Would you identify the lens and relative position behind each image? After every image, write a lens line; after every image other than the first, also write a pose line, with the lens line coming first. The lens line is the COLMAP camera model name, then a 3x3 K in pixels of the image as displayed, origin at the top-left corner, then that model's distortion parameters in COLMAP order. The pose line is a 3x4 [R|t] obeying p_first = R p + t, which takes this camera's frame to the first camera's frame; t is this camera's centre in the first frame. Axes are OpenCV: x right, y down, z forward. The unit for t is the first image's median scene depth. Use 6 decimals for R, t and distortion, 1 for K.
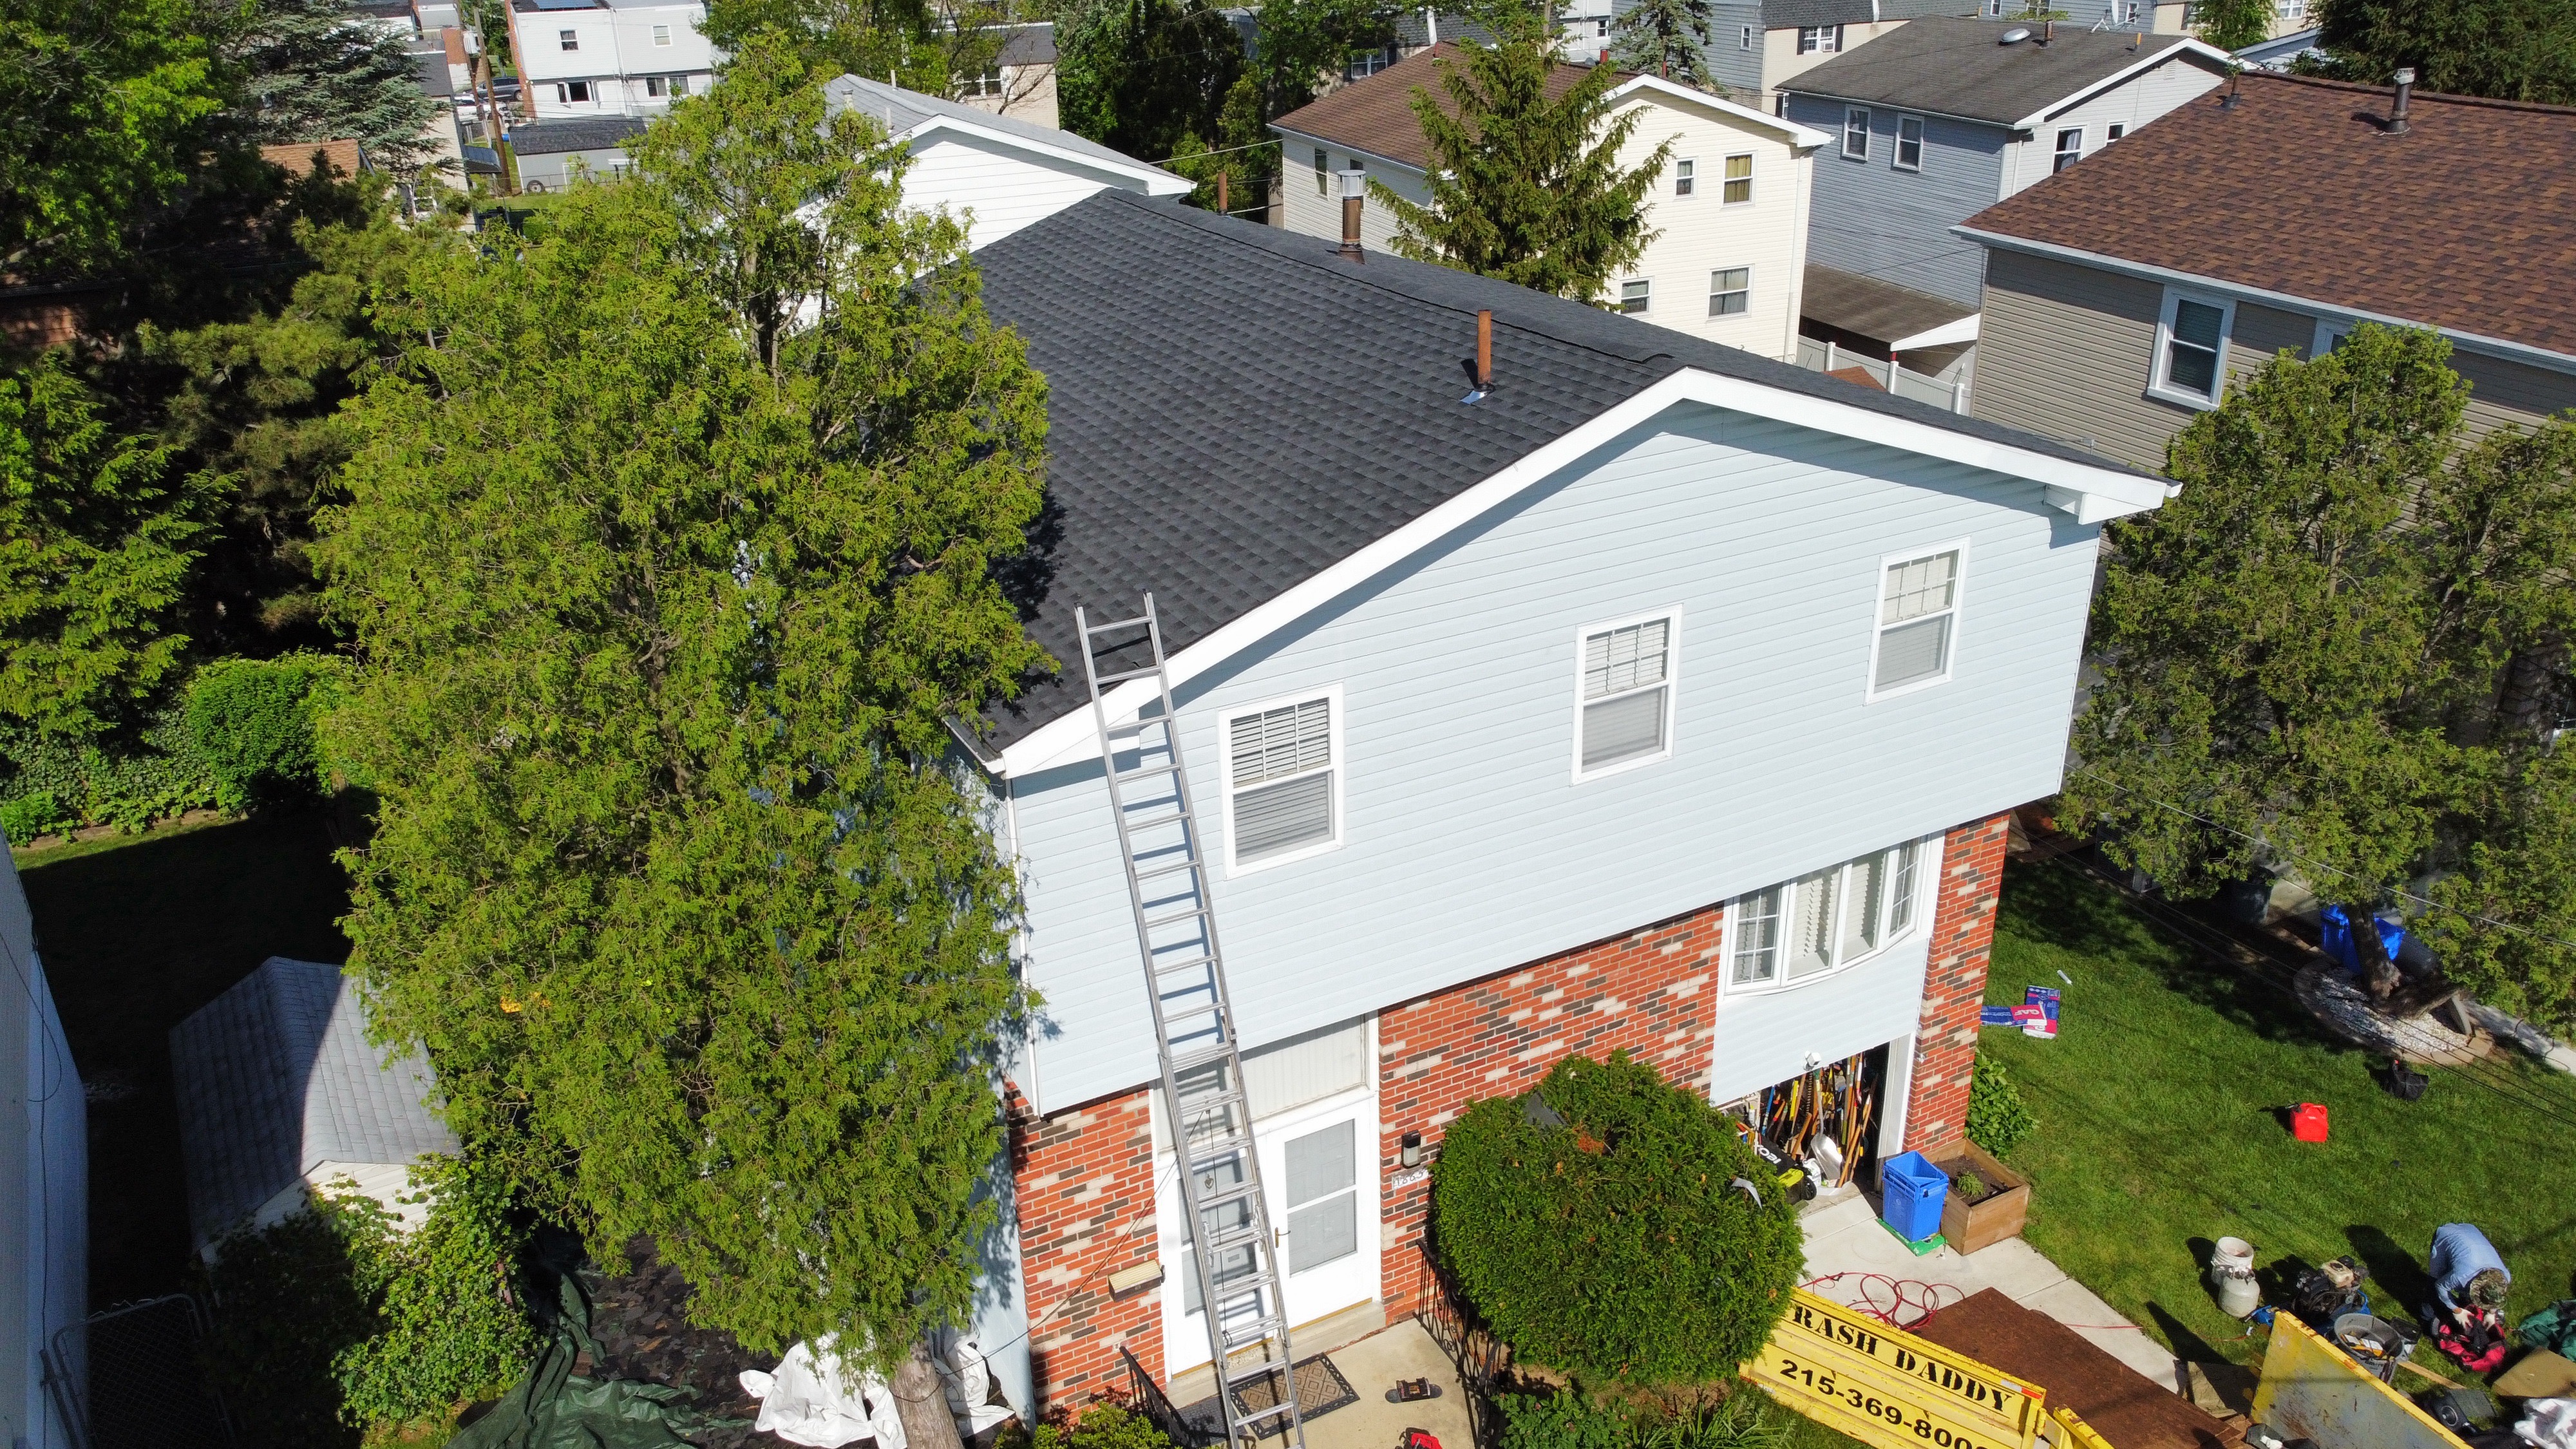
lens RADIAL K [[1928.2, 0, 1277.2], [0, 1928.2, 718.6], [0, 0, 1]] dist [-0.003668, 0.002091]
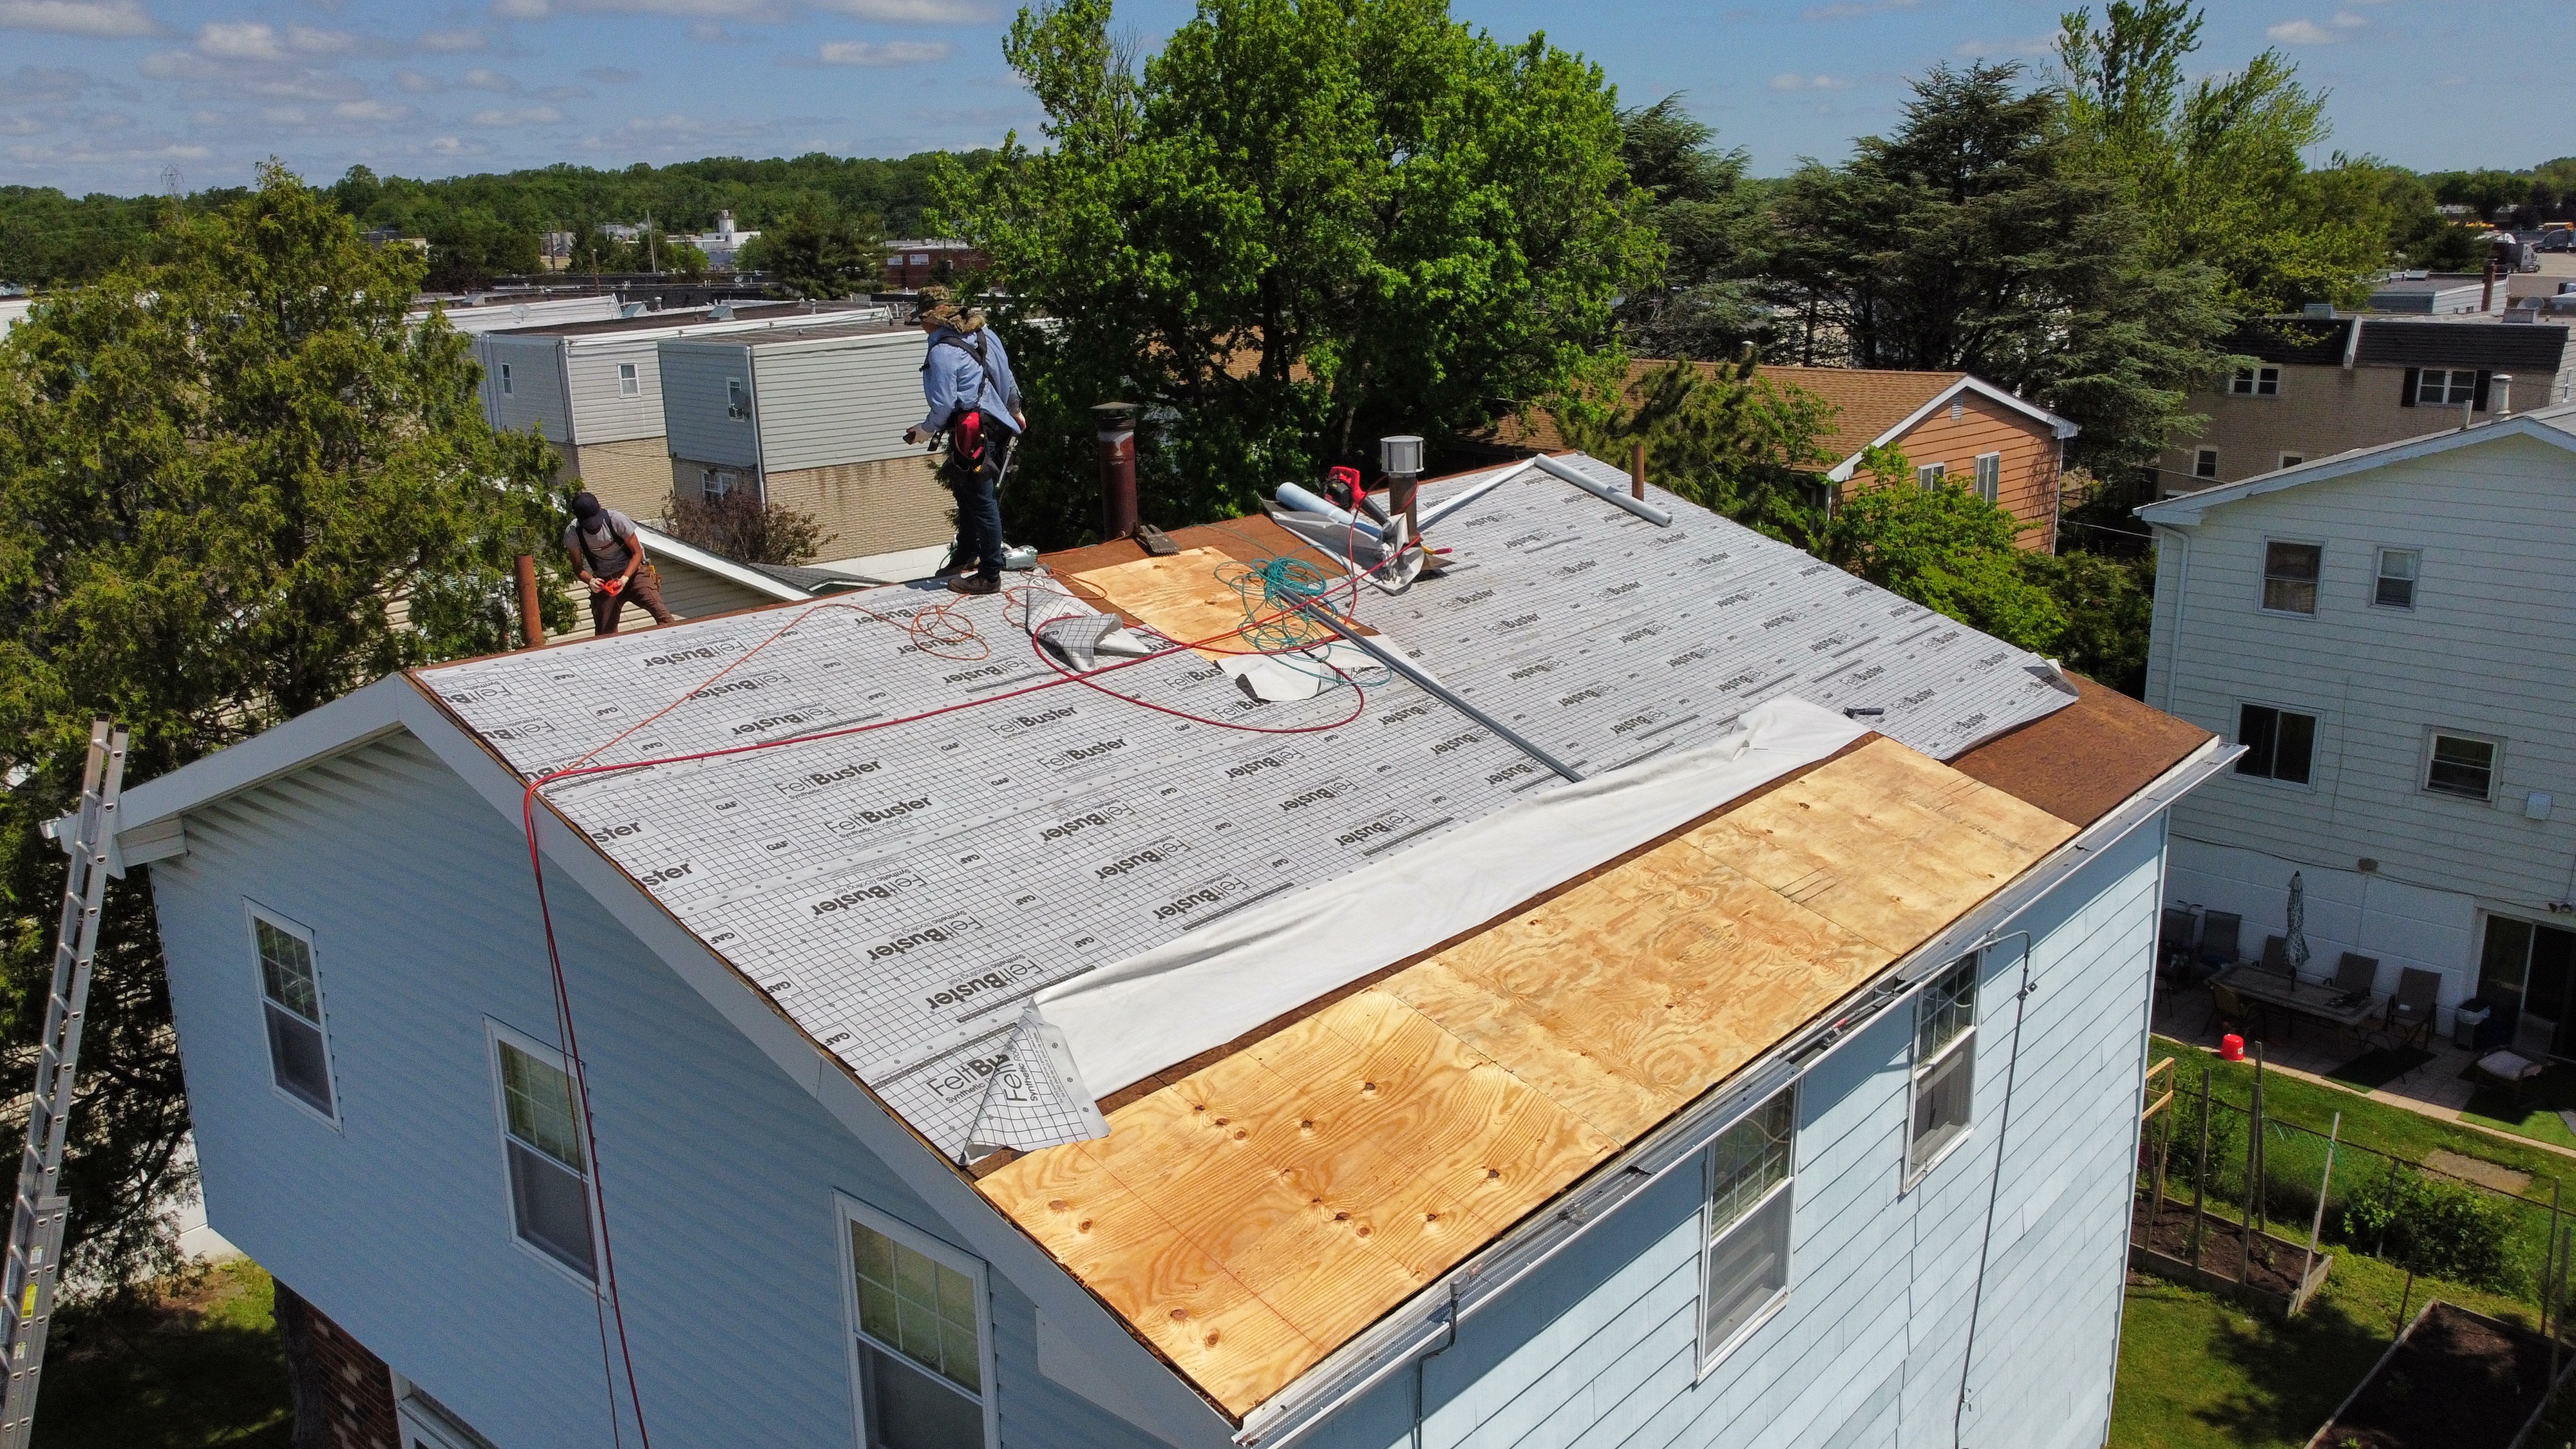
lens RADIAL K [[1935.9, 0, 1279.6], [0, 1935.9, 717.9], [0, 0, 1]] dist [-0.029689, 0.047730]
pose [[0.369171, 0.252242, -0.894476, 0.659521], [-0.360957, 0.925820, 0.112106, -0.253829], [0.856401, 0.281481, 0.432834, 0.708527]]
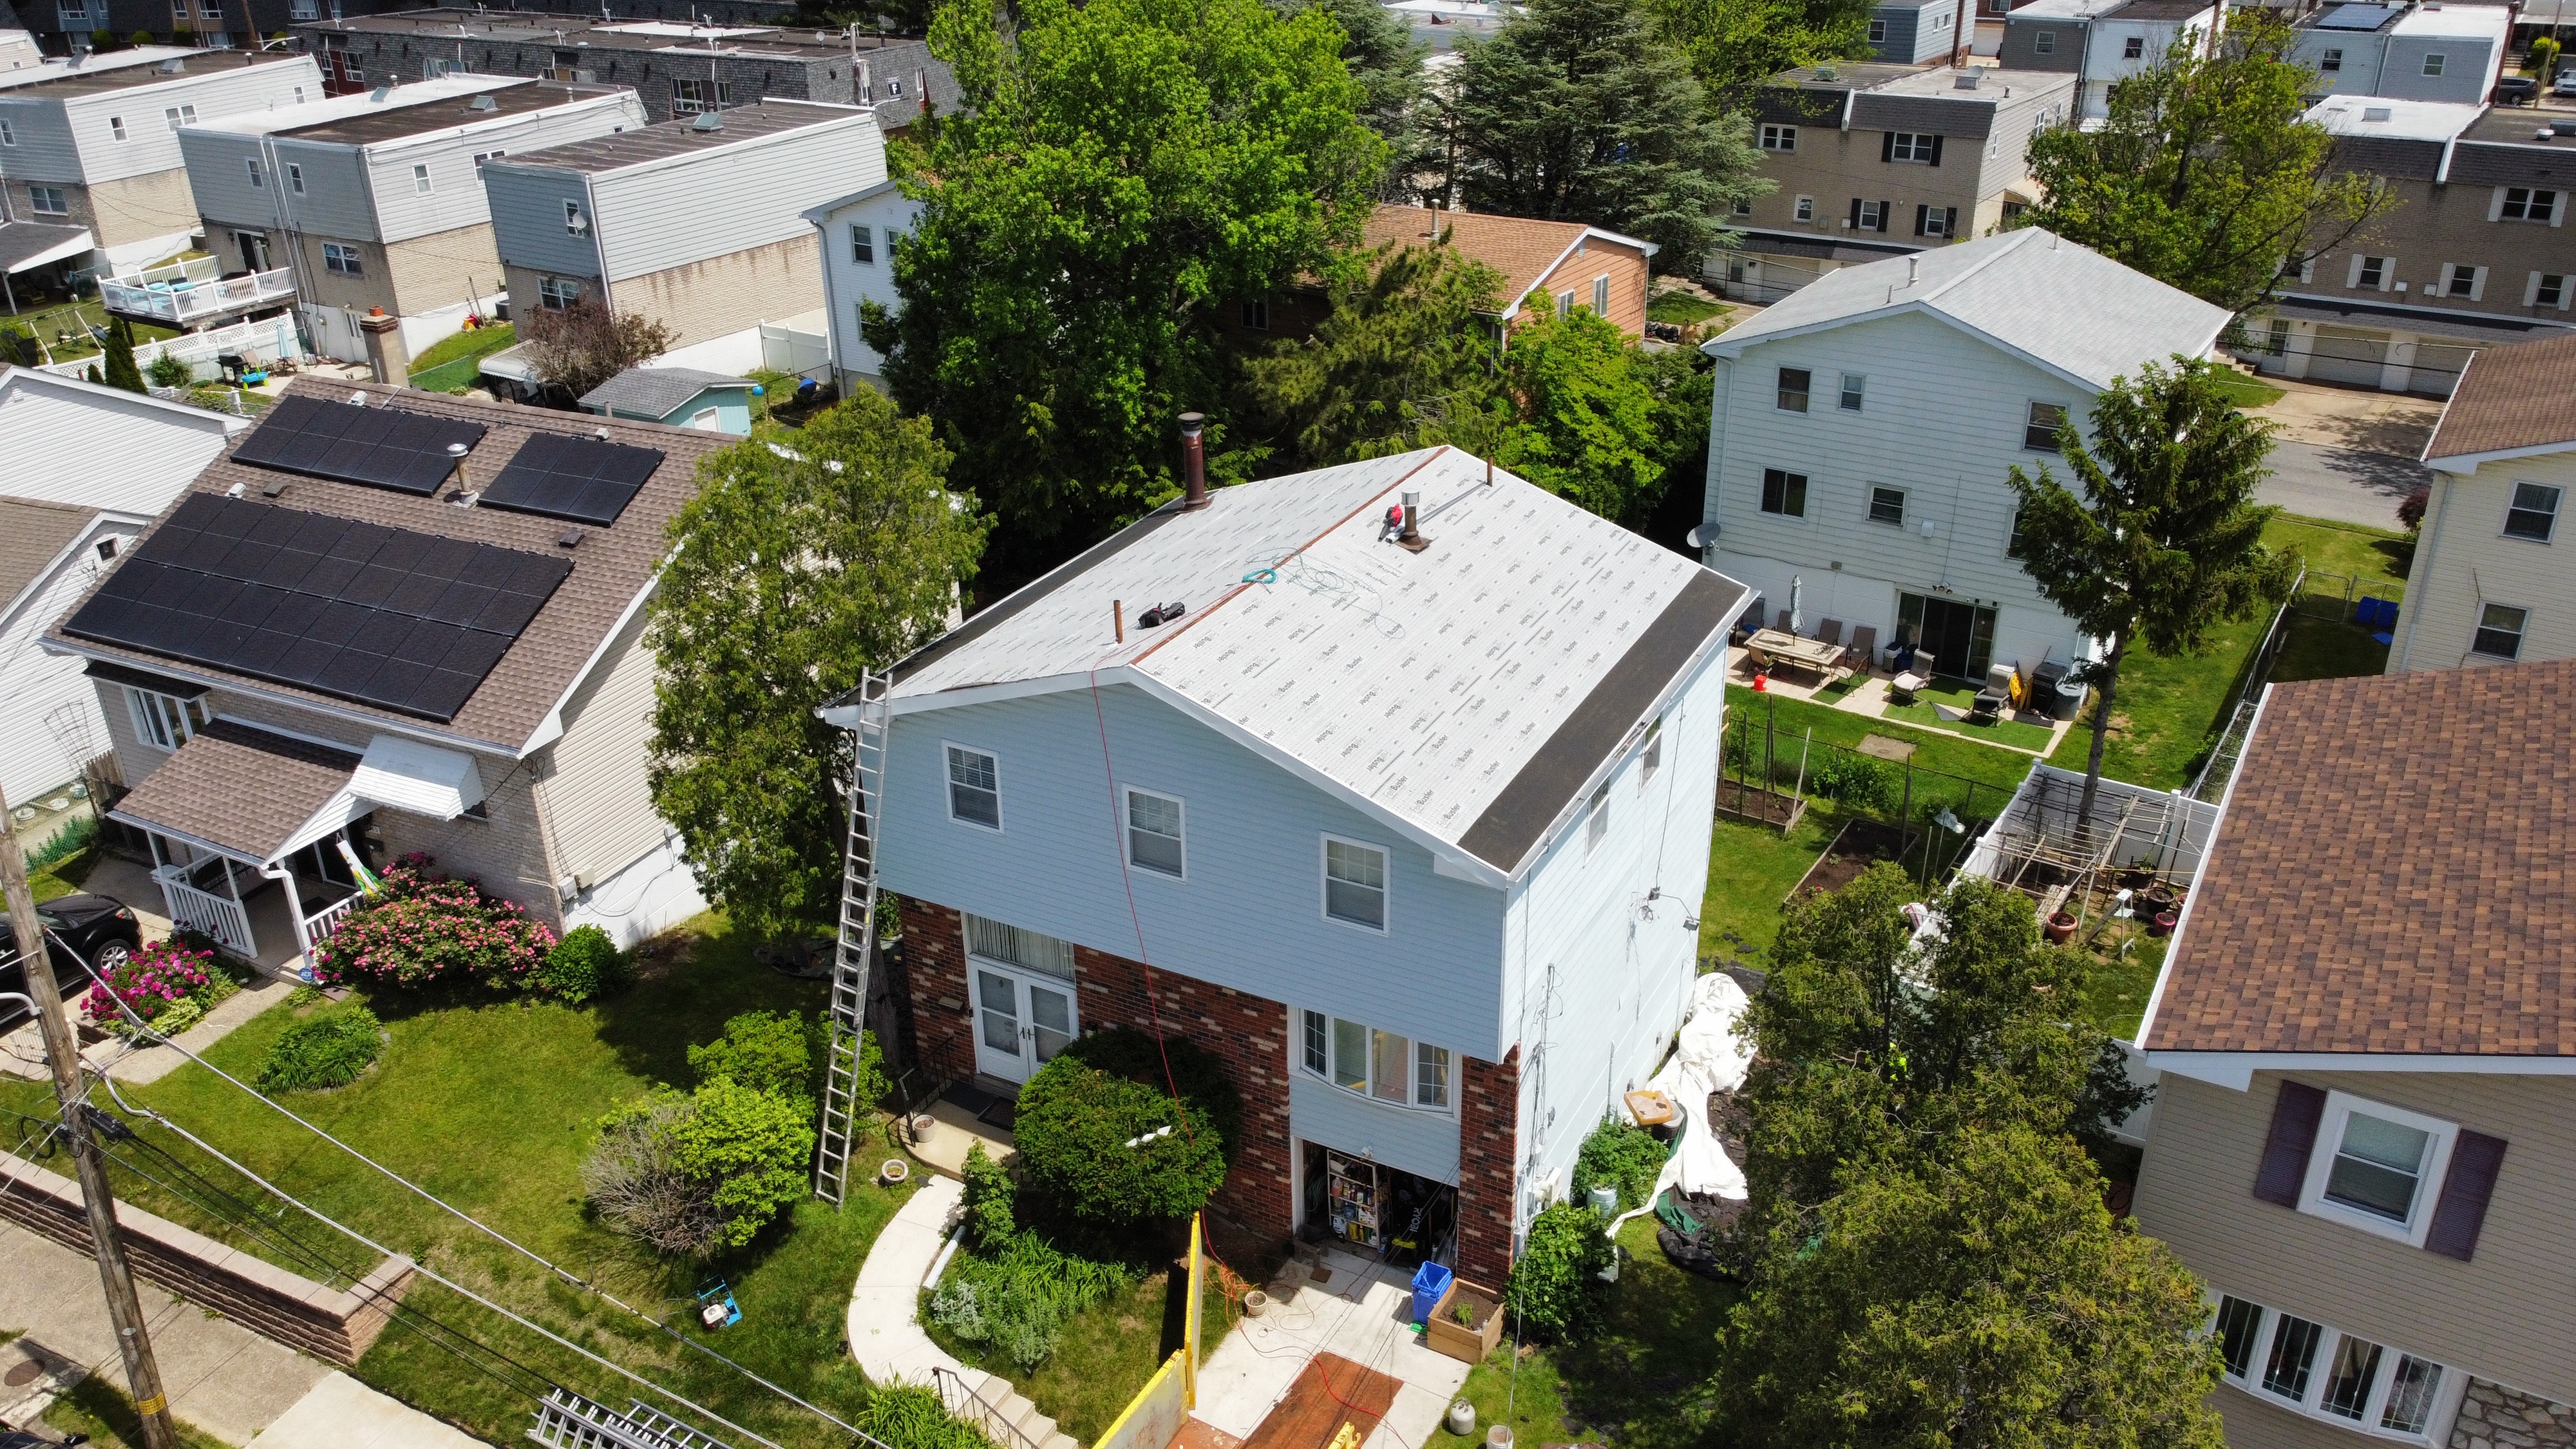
lens RADIAL K [[1947.6, 0, 1256.1], [0, 1947.6, 682.3], [0, 0, 1]] dist [-0.001551, -0.001423]
pose [[0.556348, 0.361538, -0.748176, 1.190753], [-0.327613, 0.922889, 0.202350, -0.417407], [0.763641, 0.132536, 0.631892, -0.043946]]
